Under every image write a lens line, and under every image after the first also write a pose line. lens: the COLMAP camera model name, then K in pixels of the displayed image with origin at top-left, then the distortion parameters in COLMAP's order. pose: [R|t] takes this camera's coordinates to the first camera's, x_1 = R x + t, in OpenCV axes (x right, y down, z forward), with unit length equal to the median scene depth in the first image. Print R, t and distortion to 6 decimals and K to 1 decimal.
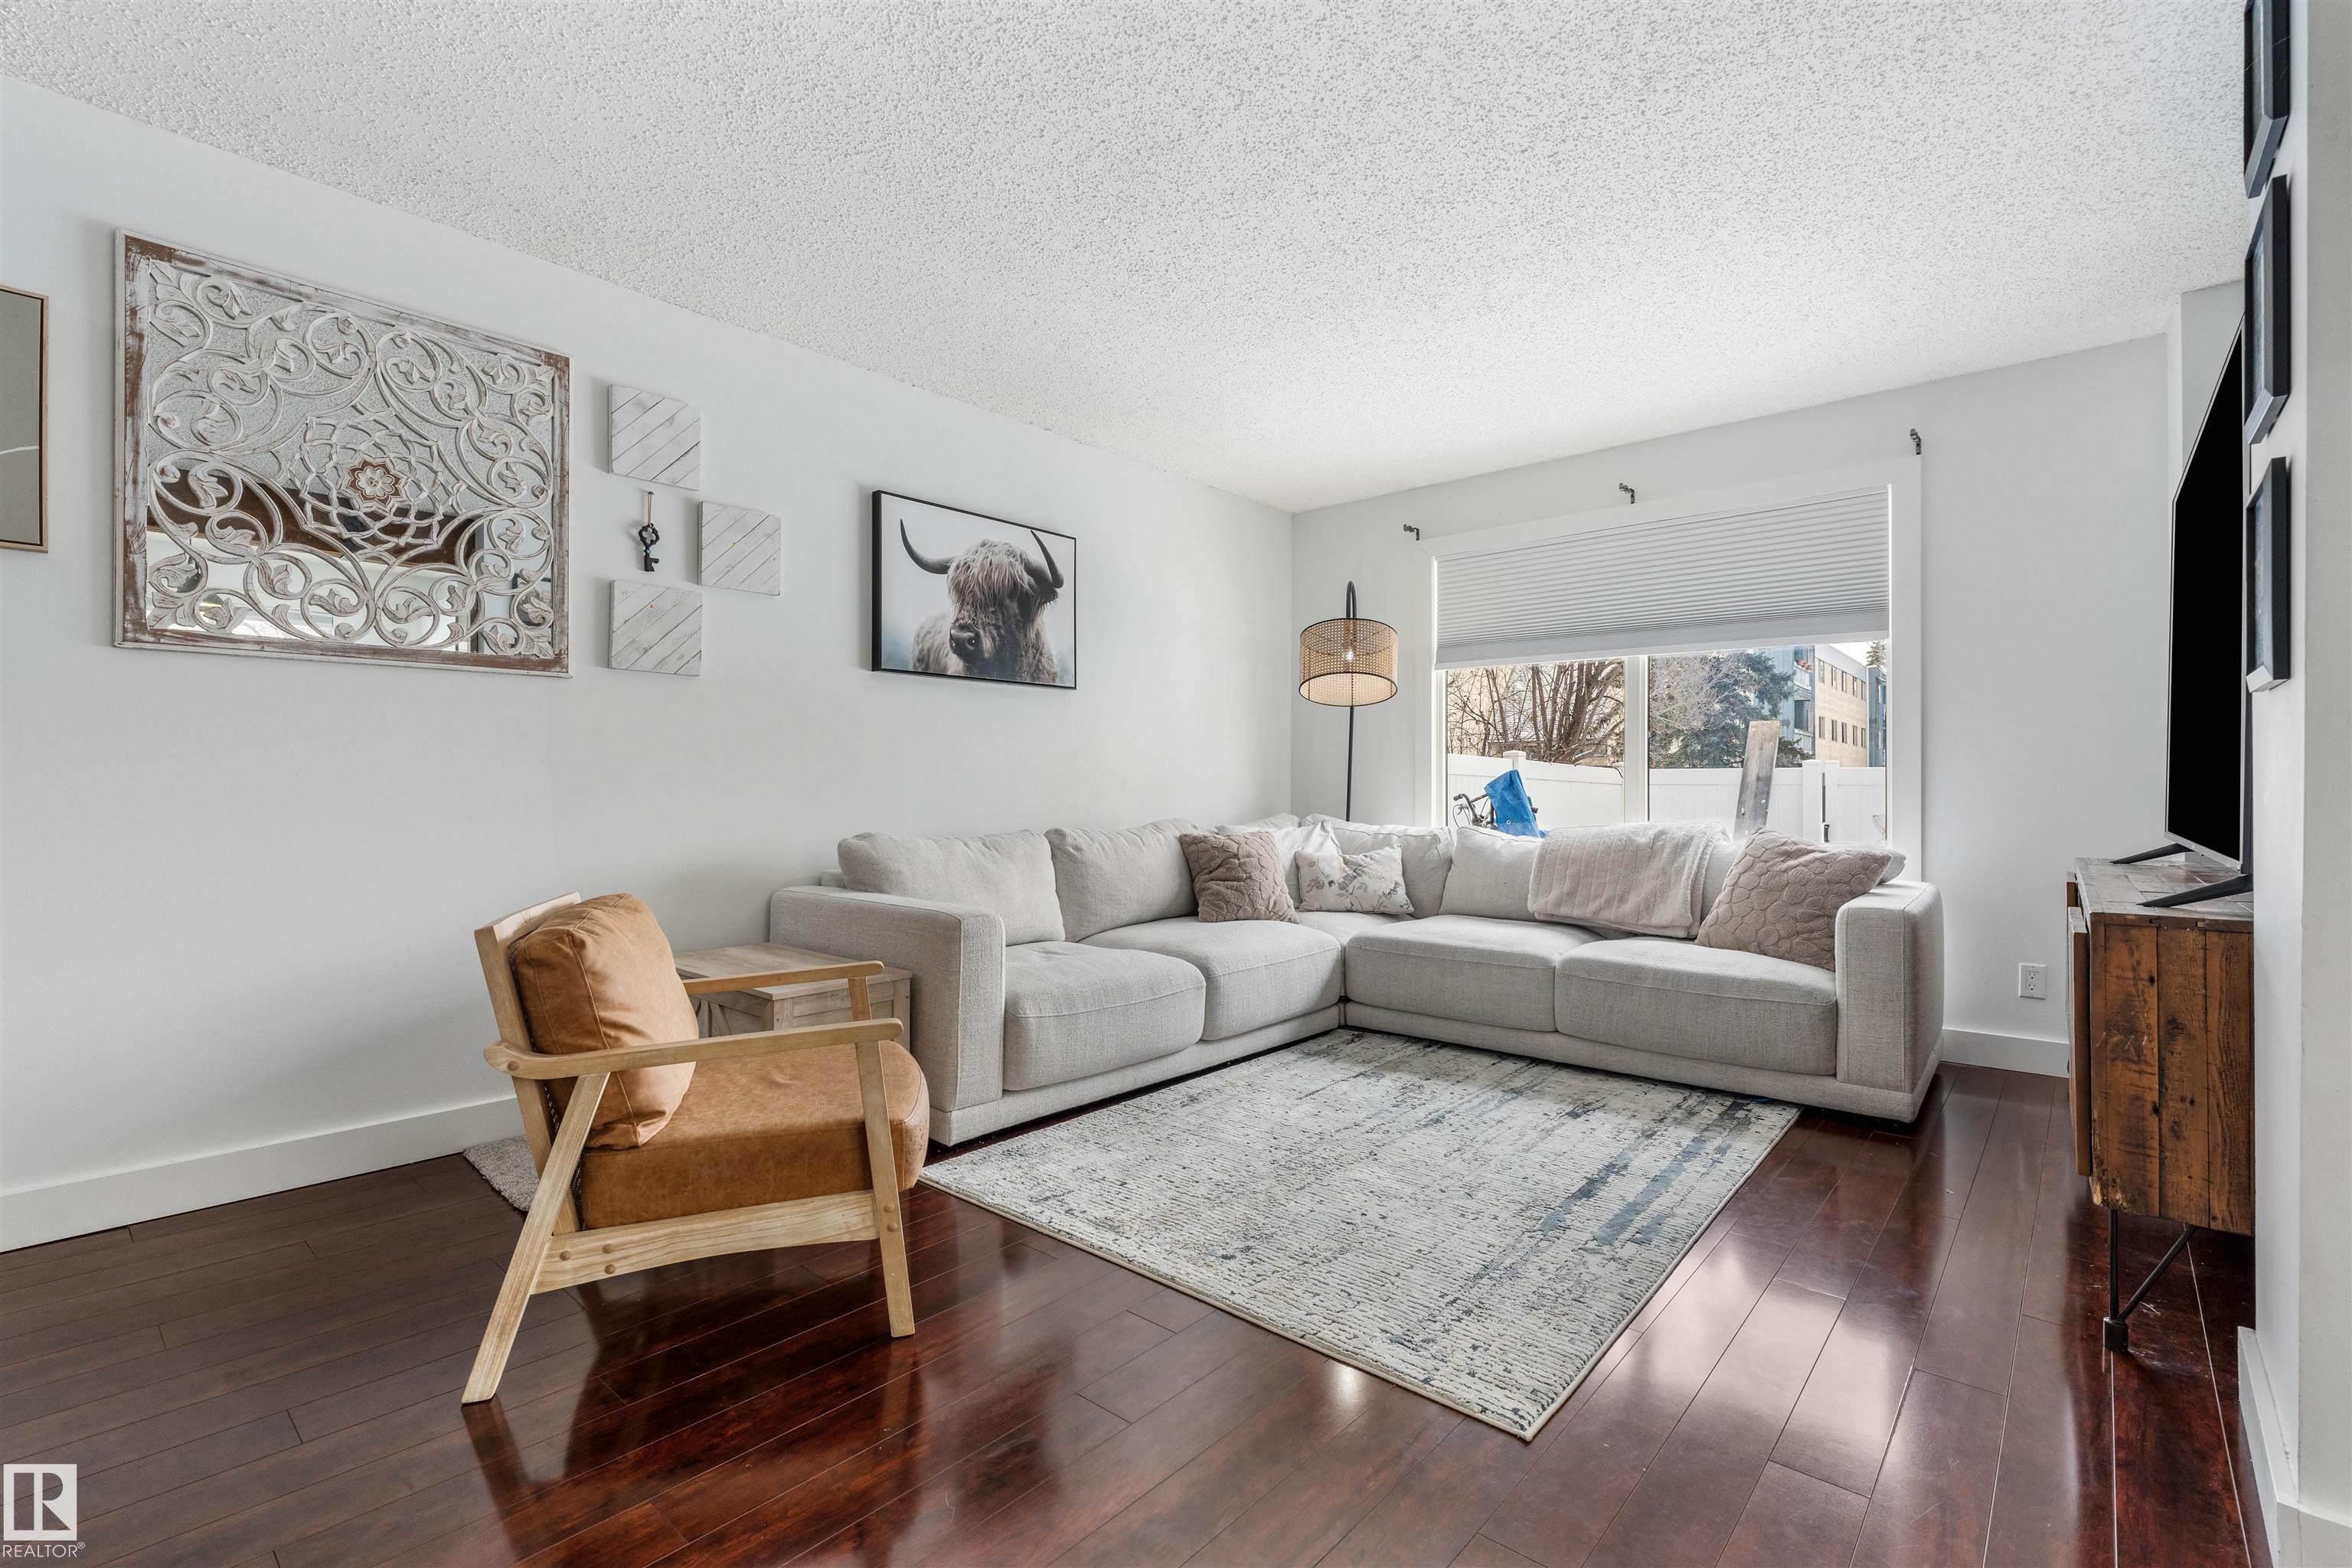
lens RADIAL K [[1052.2, 0, 1176.0], [0, 1052.2, 784.0], [0, 0, 1]] dist [-0.013948, 0.000434]
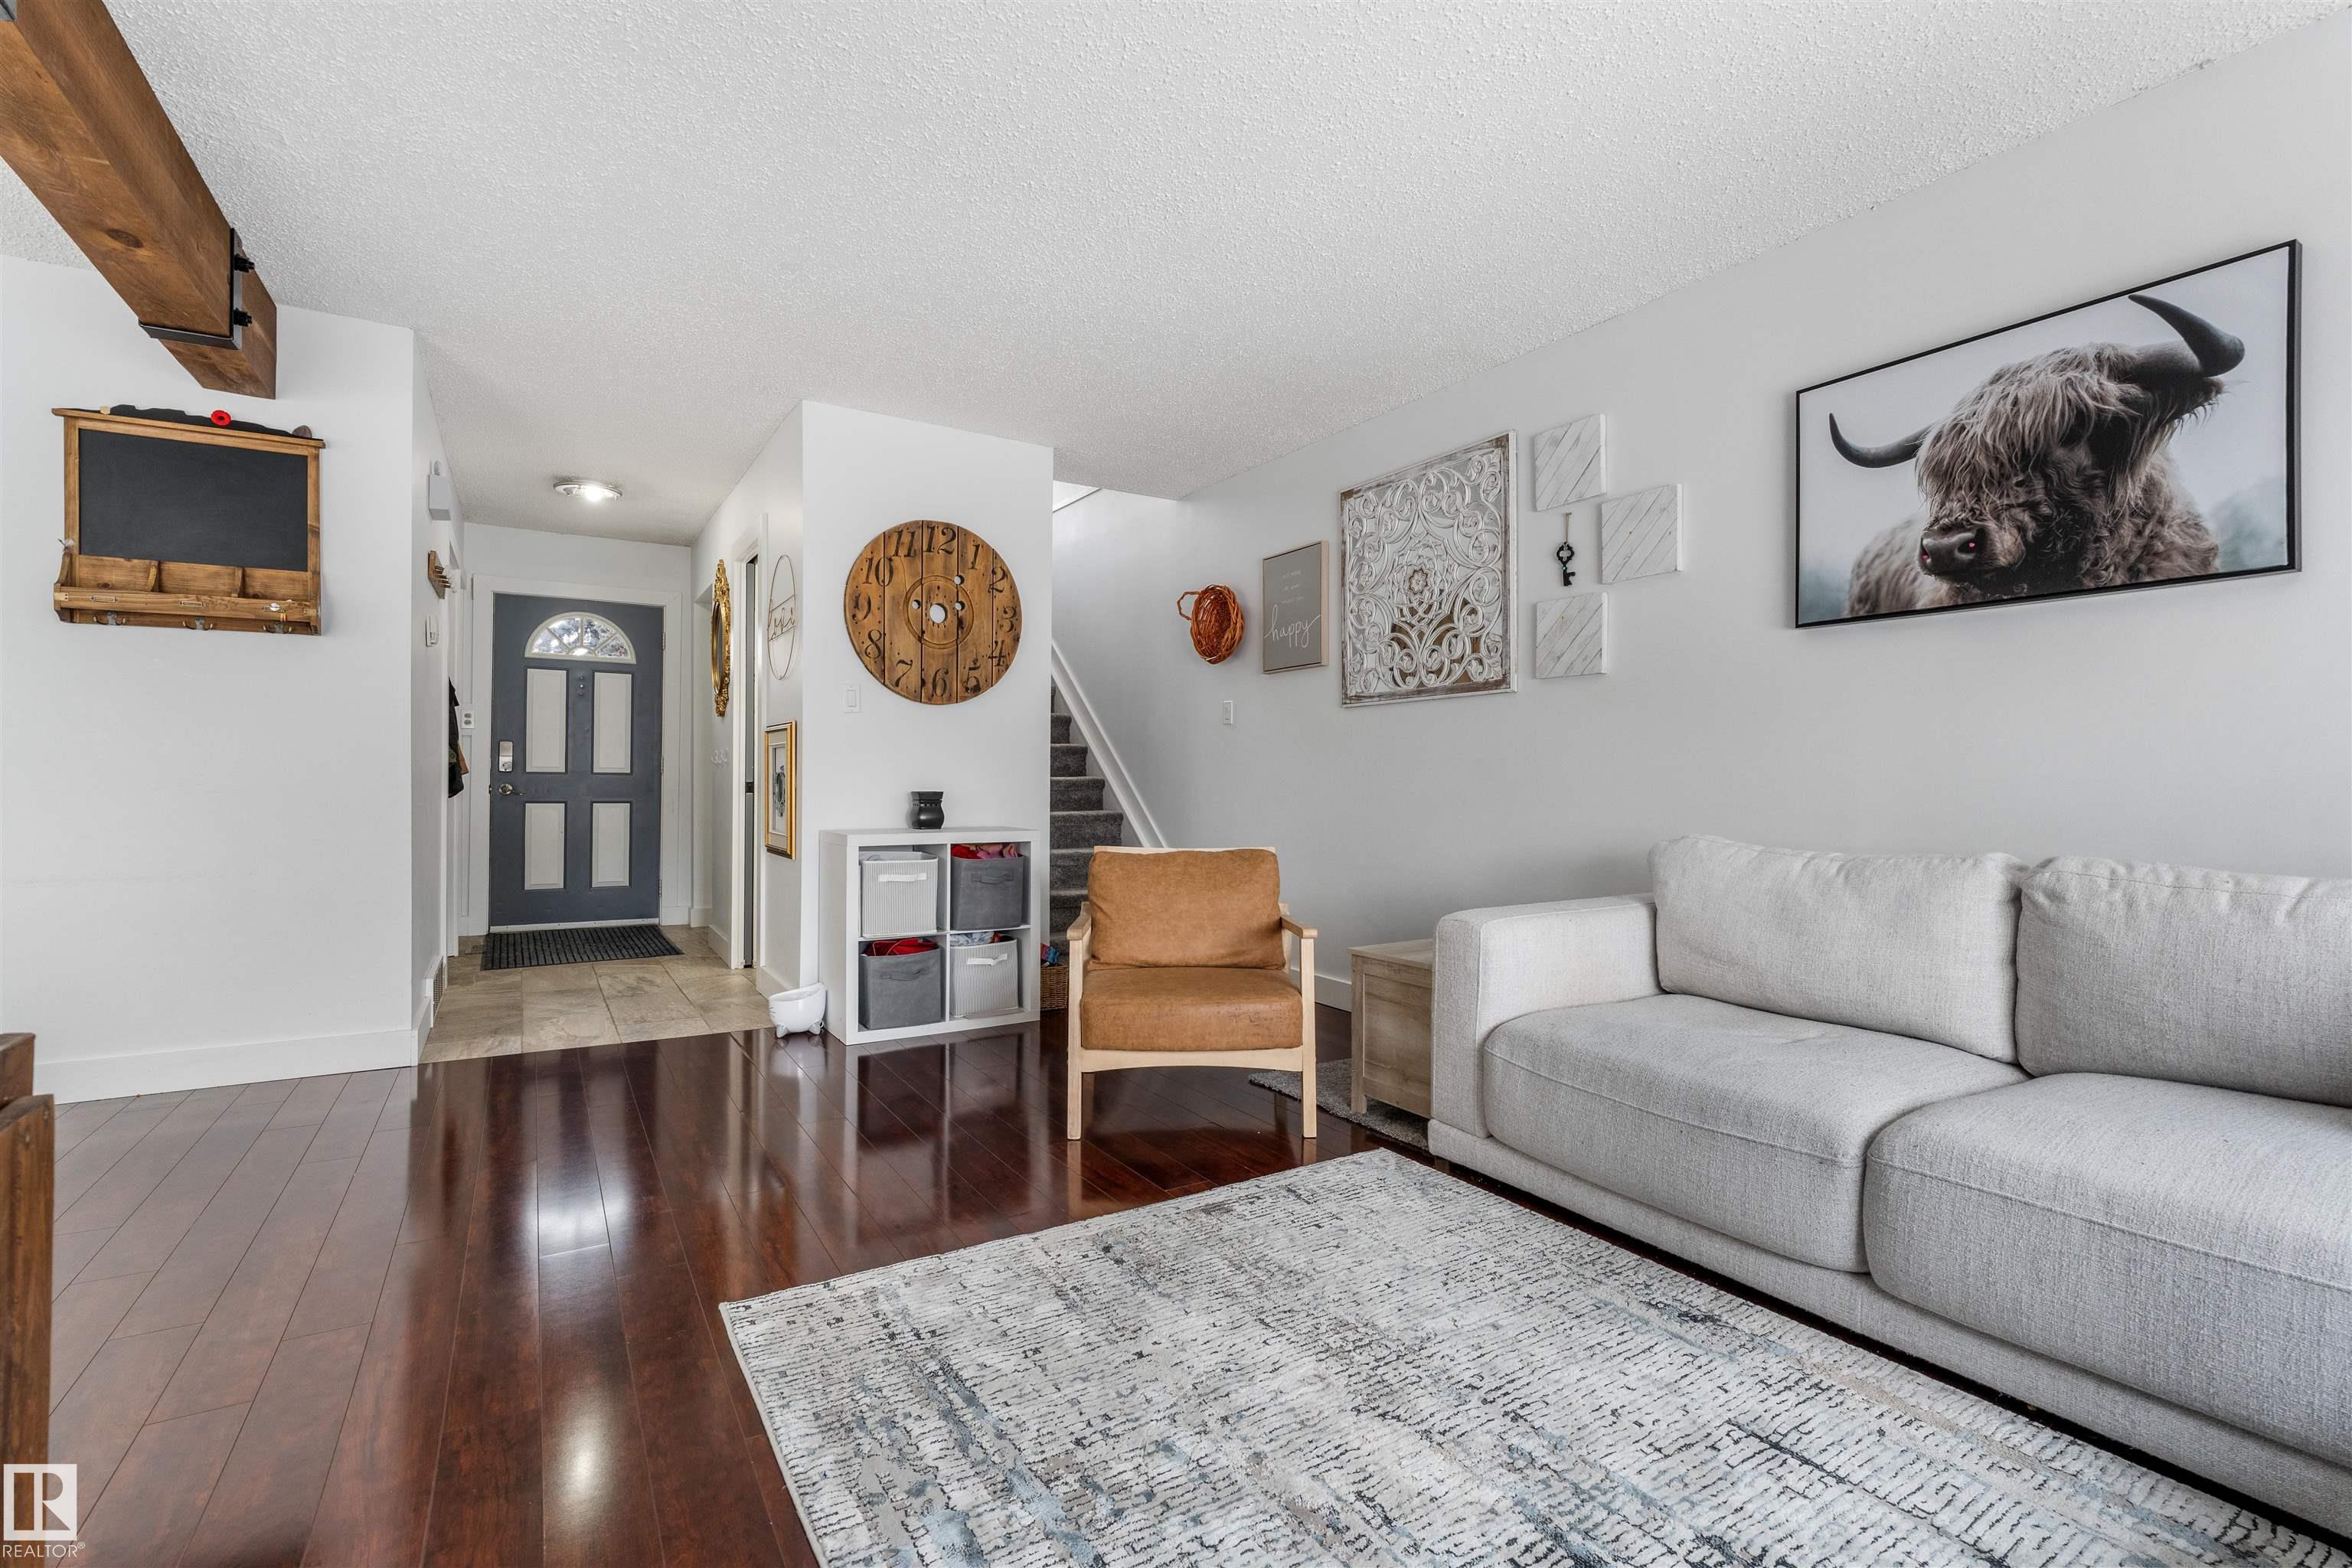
lens RADIAL K [[1052.2, 0, 1176.0], [0, 1052.2, 784.0], [0, 0, 1]] dist [-0.013948, 0.000434]
pose [[-0.297509, -0.009499, -0.954672, 0.621758], [-0.011310, 0.999915, -0.006425, 0.016262], [0.954652, 0.008886, -0.297592, 0.866819]]
